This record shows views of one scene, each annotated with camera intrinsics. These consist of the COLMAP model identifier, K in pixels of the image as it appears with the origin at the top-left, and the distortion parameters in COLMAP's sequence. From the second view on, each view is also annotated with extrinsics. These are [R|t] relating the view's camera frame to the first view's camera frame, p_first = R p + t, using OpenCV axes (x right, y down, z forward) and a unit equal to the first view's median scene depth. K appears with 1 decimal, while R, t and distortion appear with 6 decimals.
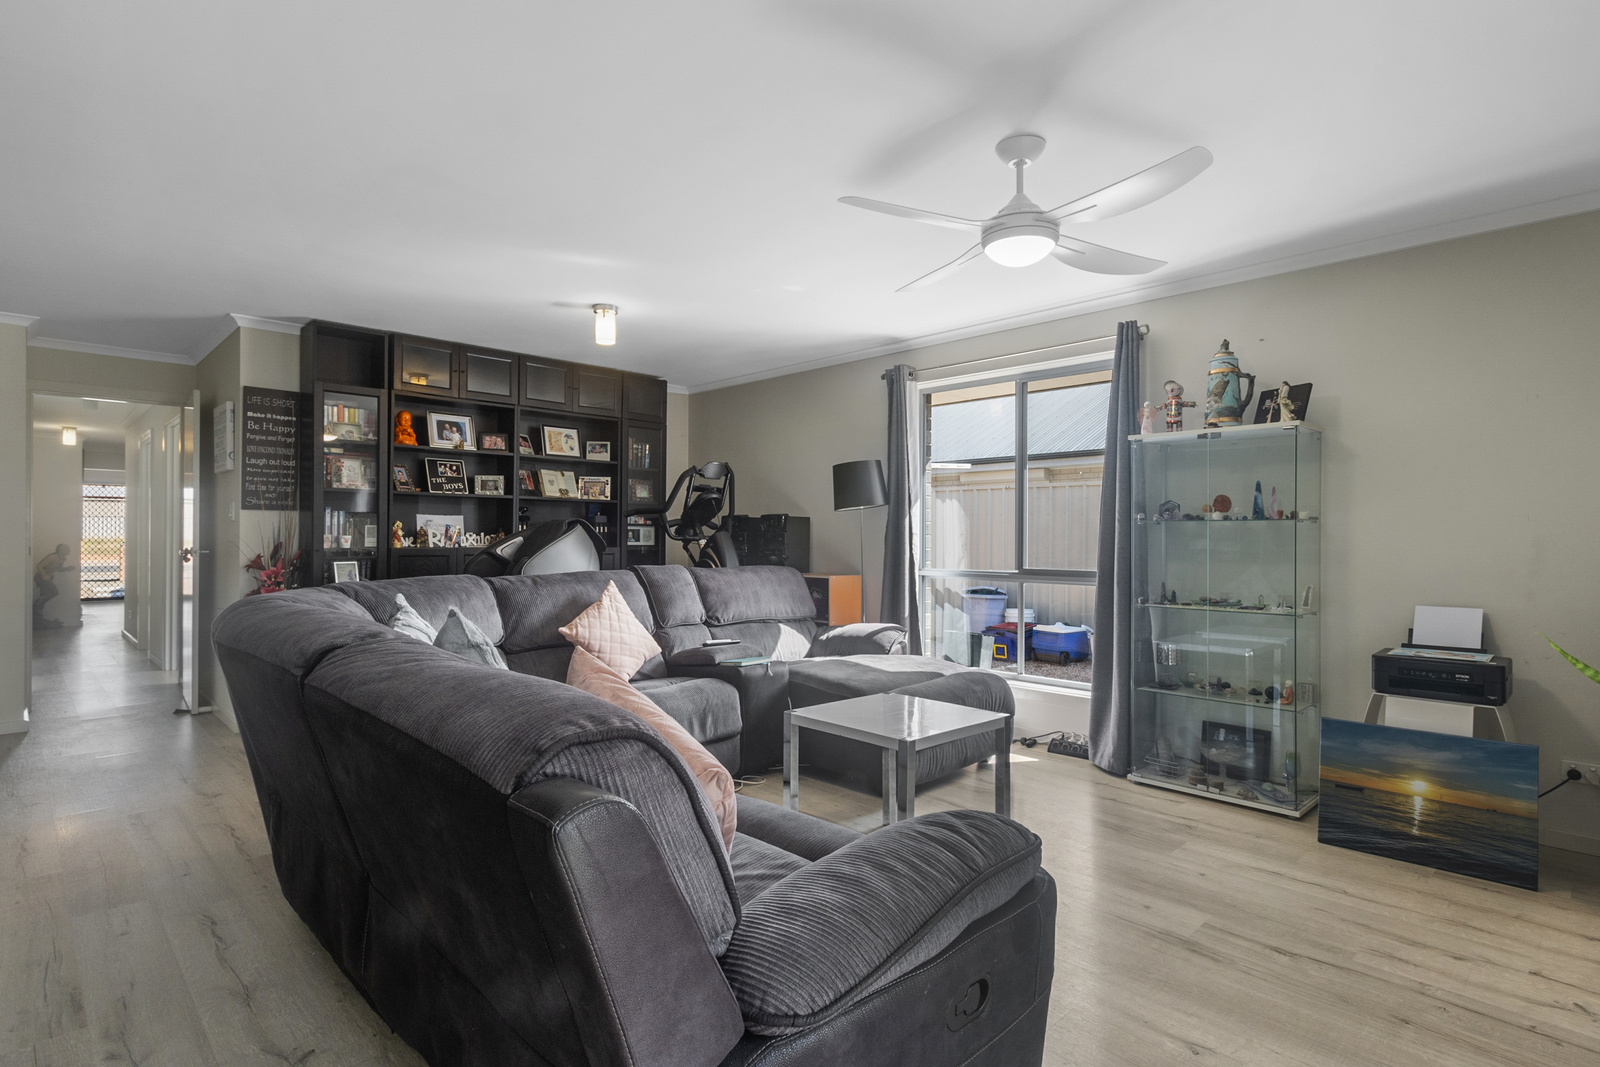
lens RADIAL K [[810.6, 0, 784.6], [0, 810.6, 530.9], [0, 0, 1]] dist [0.006193, 0.001096]
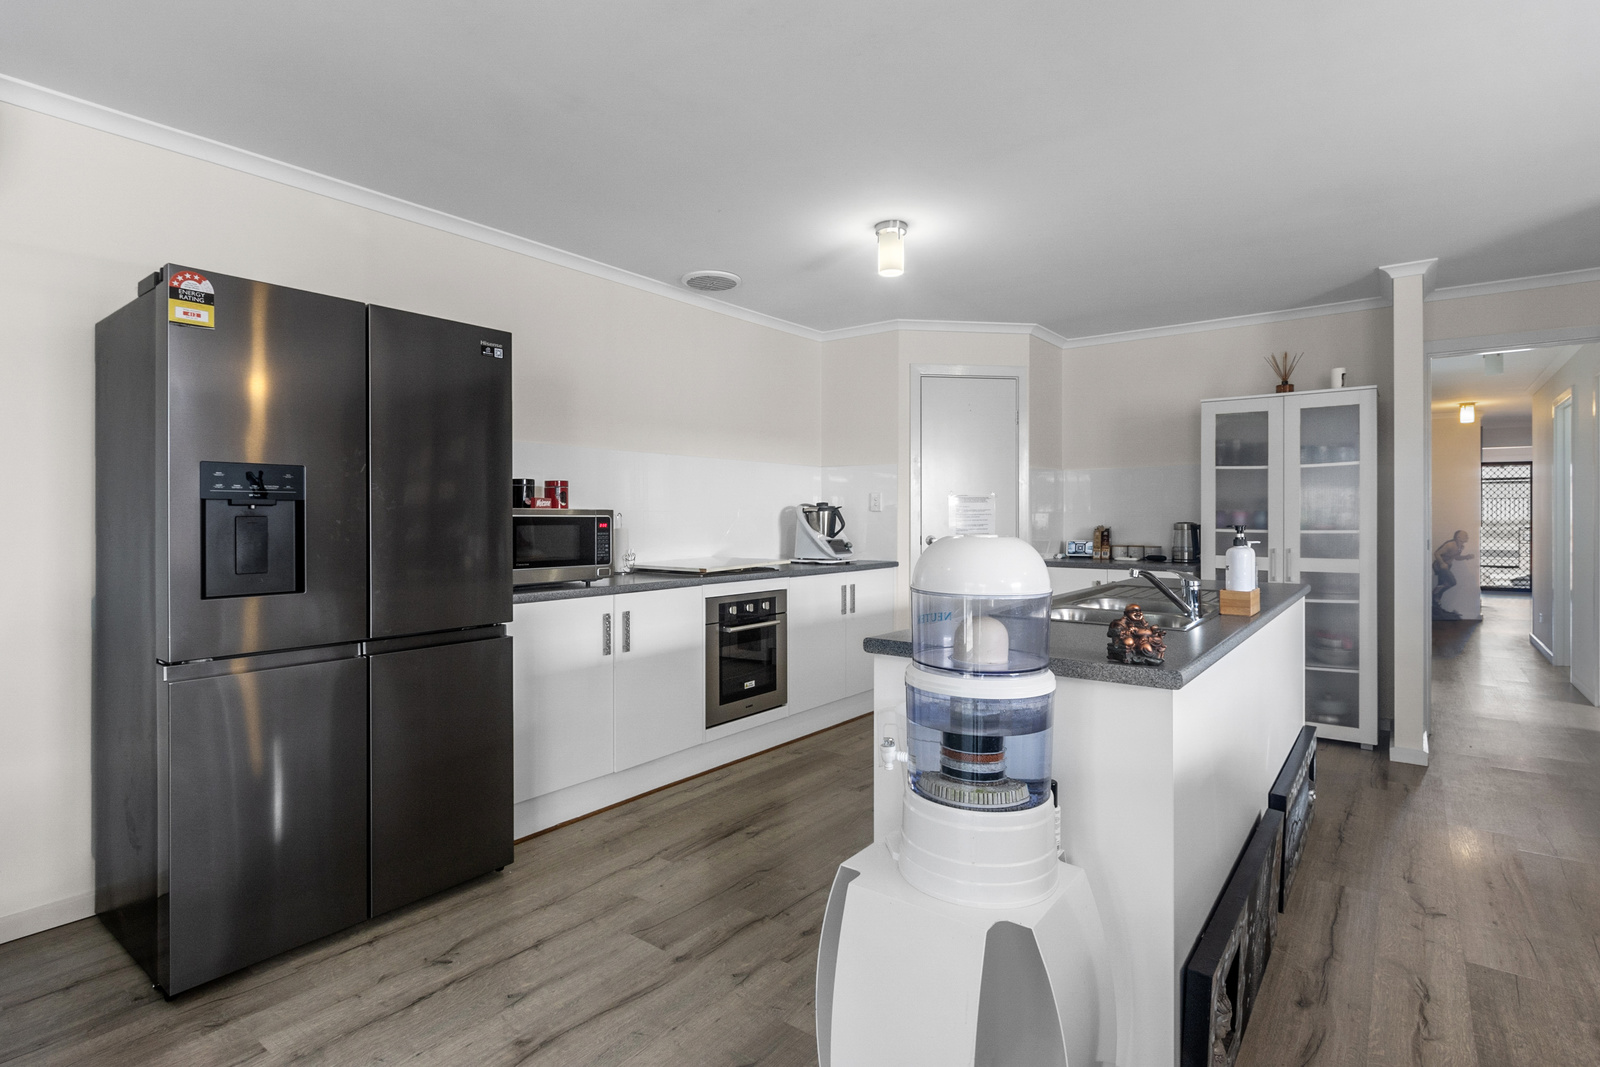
lens RADIAL K [[810.6, 0, 784.0], [0, 810.6, 521.1], [0, 0, 1]] dist [0.006193, 0.001096]
pose [[0.153914, -0.001468, -0.988083, -0.081243], [0.010375, 0.999946, 0.000131, -0.003509], [0.988030, -0.010271, 0.153921, 0.088516]]
